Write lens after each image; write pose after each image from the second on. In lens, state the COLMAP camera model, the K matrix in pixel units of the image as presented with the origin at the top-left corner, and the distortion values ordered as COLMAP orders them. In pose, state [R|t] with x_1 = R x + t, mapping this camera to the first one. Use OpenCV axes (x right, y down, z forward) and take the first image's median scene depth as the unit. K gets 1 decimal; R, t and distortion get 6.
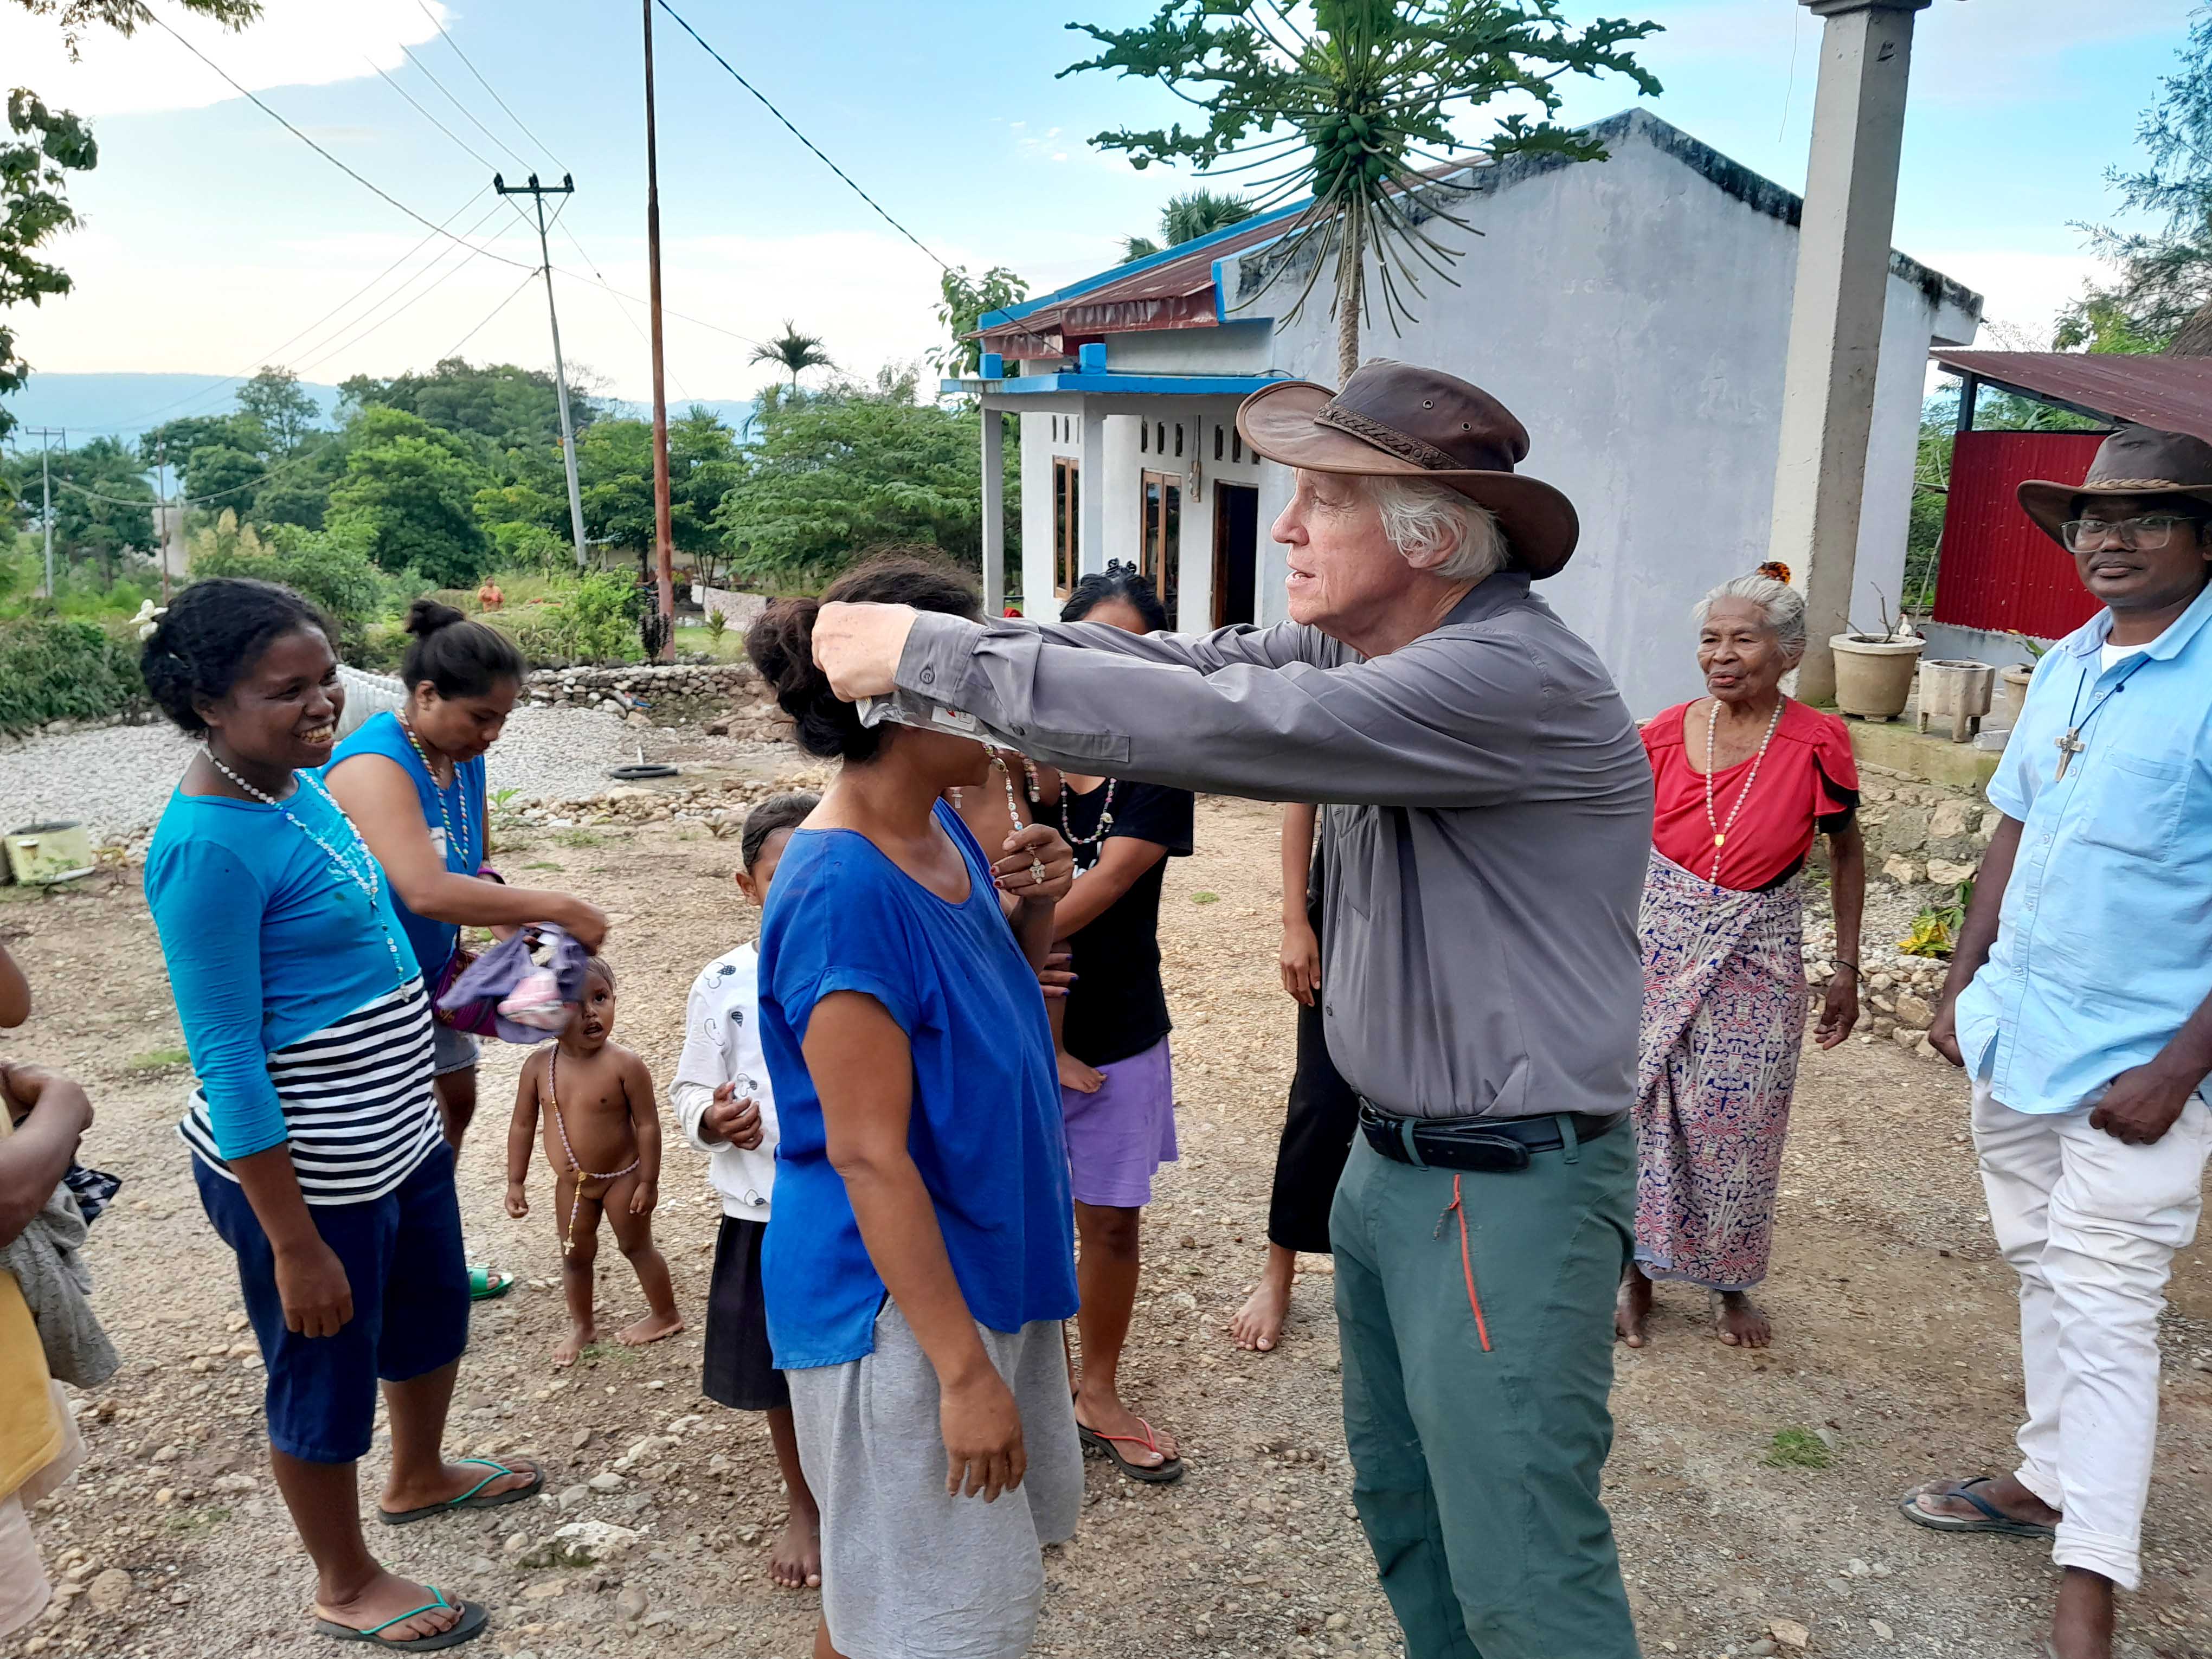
lens RADIAL K [[1784.8, 0, 1105.7], [0, 1784.8, 841.0], [0, 0, 1]] dist [0.048115, -0.000534]
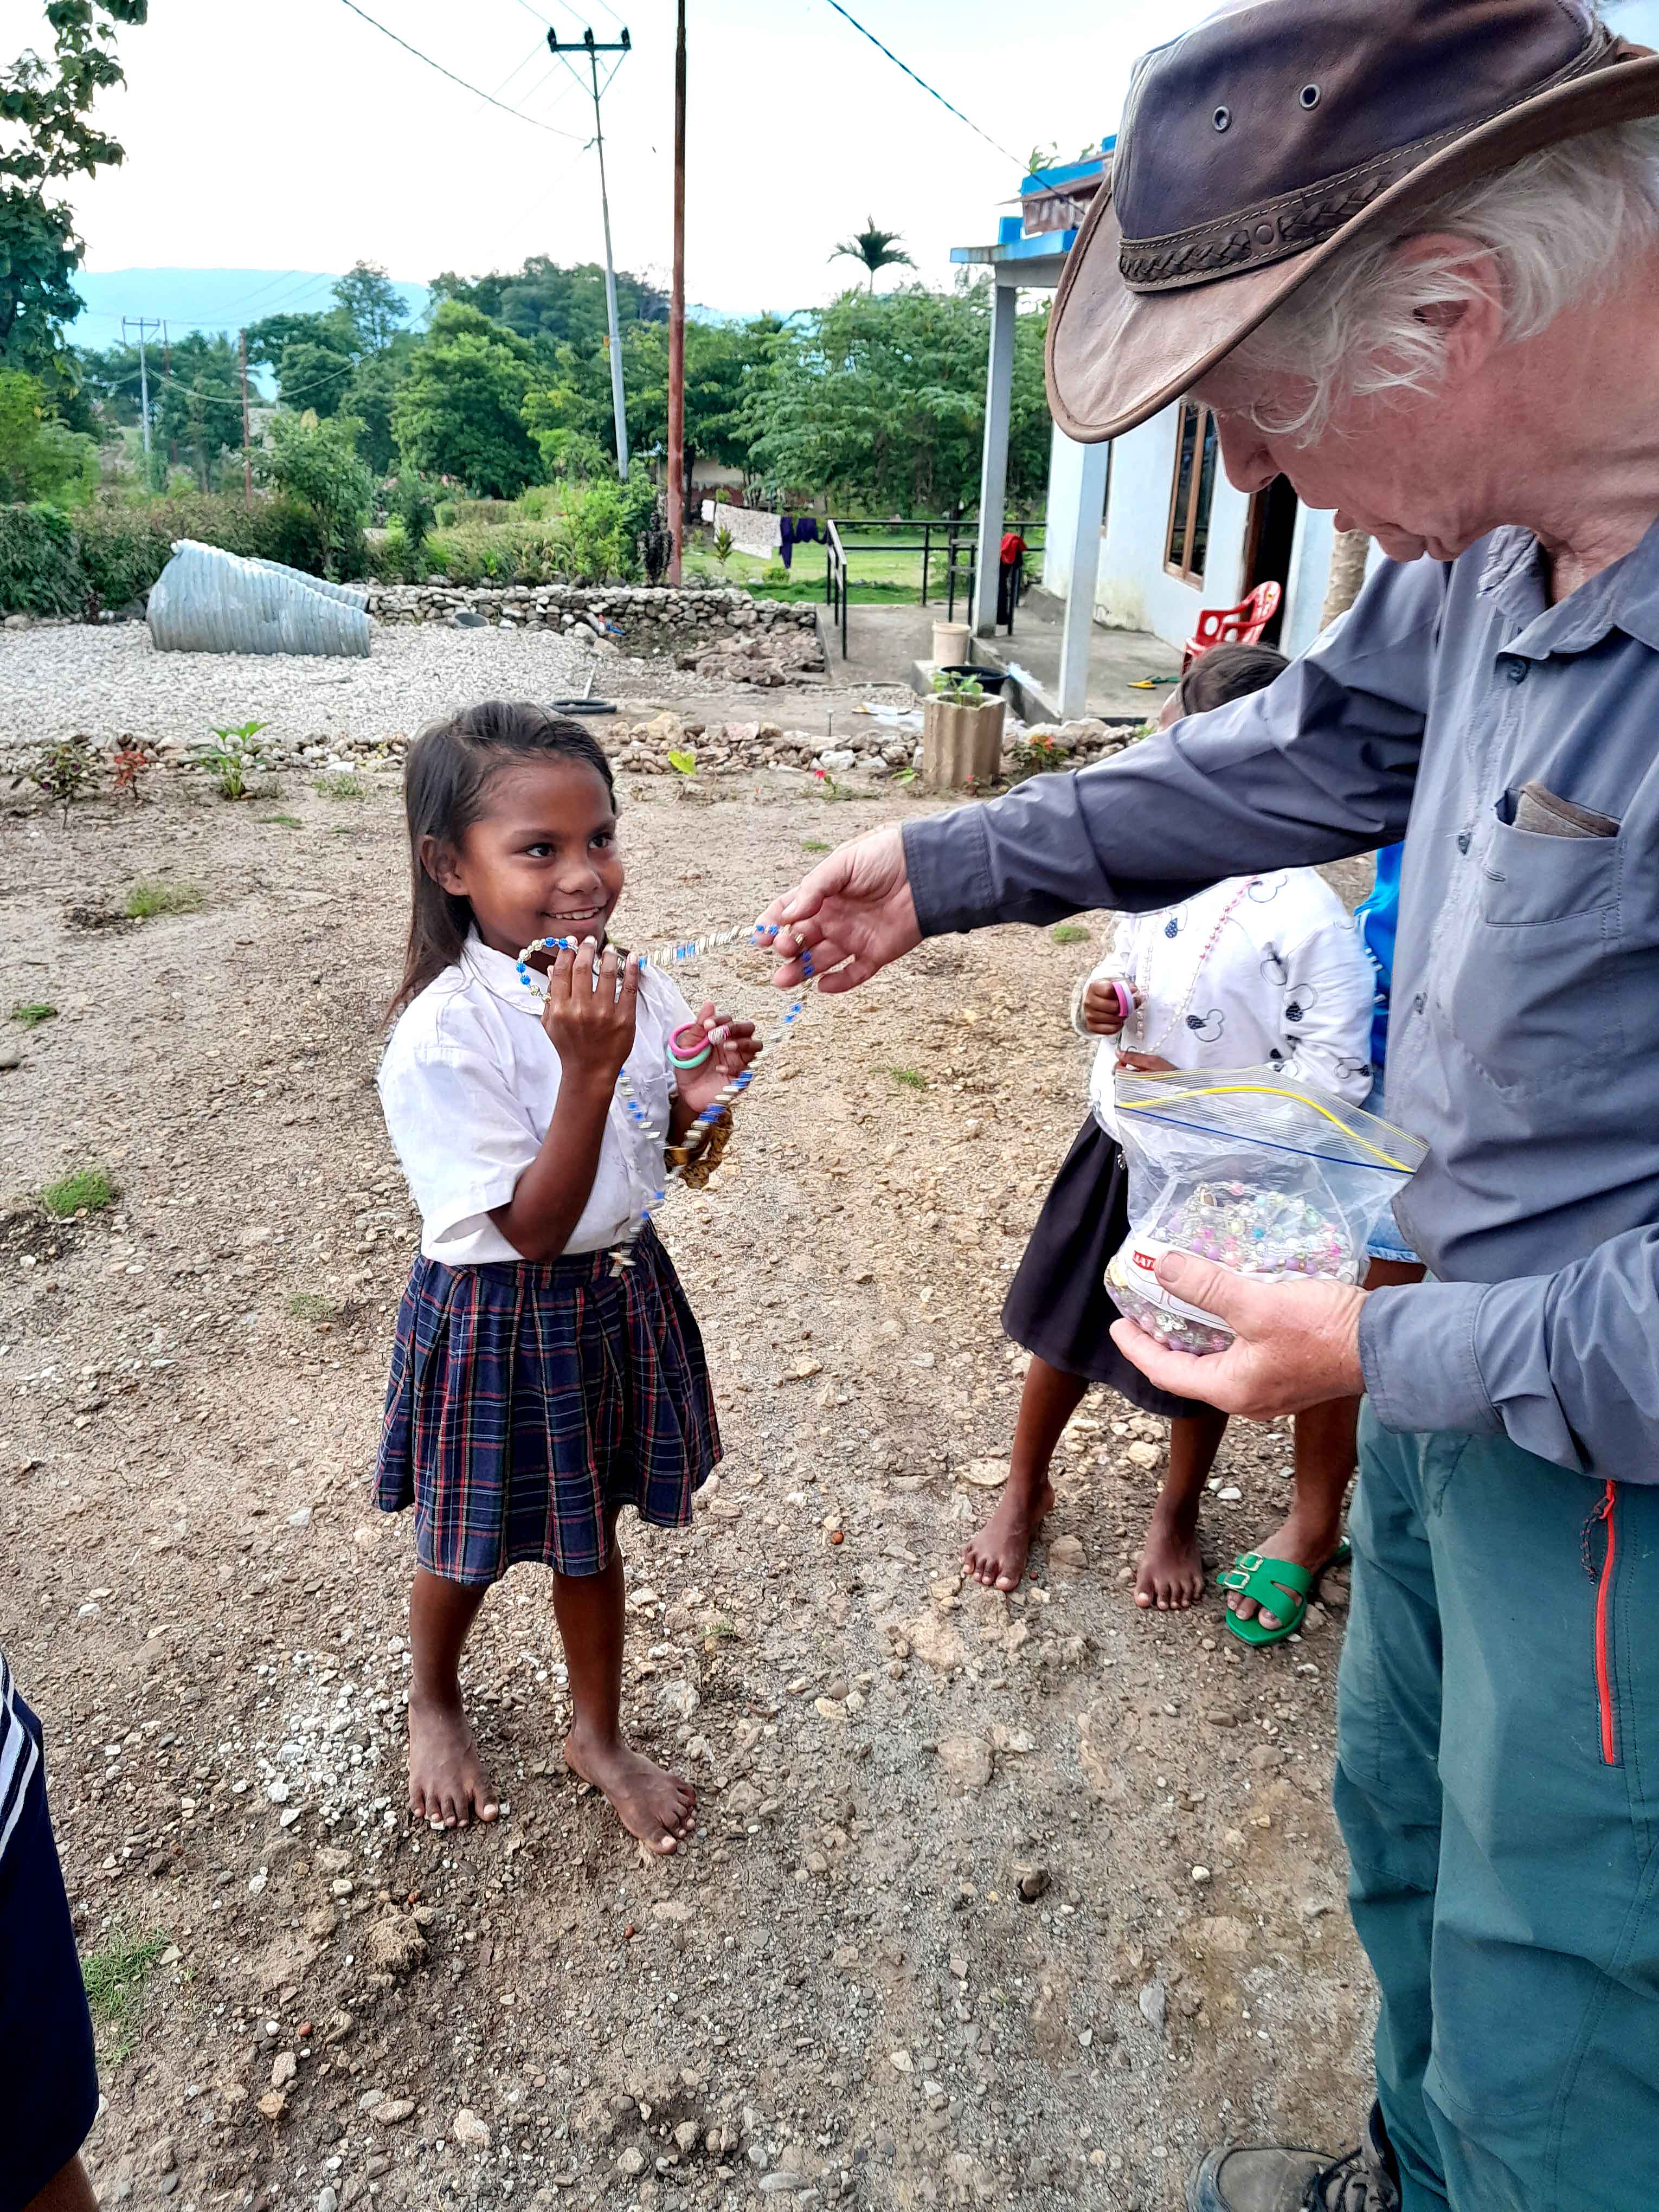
lens RADIAL K [[1728.8, 0, 861.8], [0, 1728.8, 1108.6], [0, 0, 1]] dist [-0.058818, 0.077467]
pose [[0.975952, 0.113756, -0.185950, 0.047912], [-0.078111, 0.978889, 0.188880, -0.011765], [0.203510, -0.169813, 0.964234, 0.126081]]
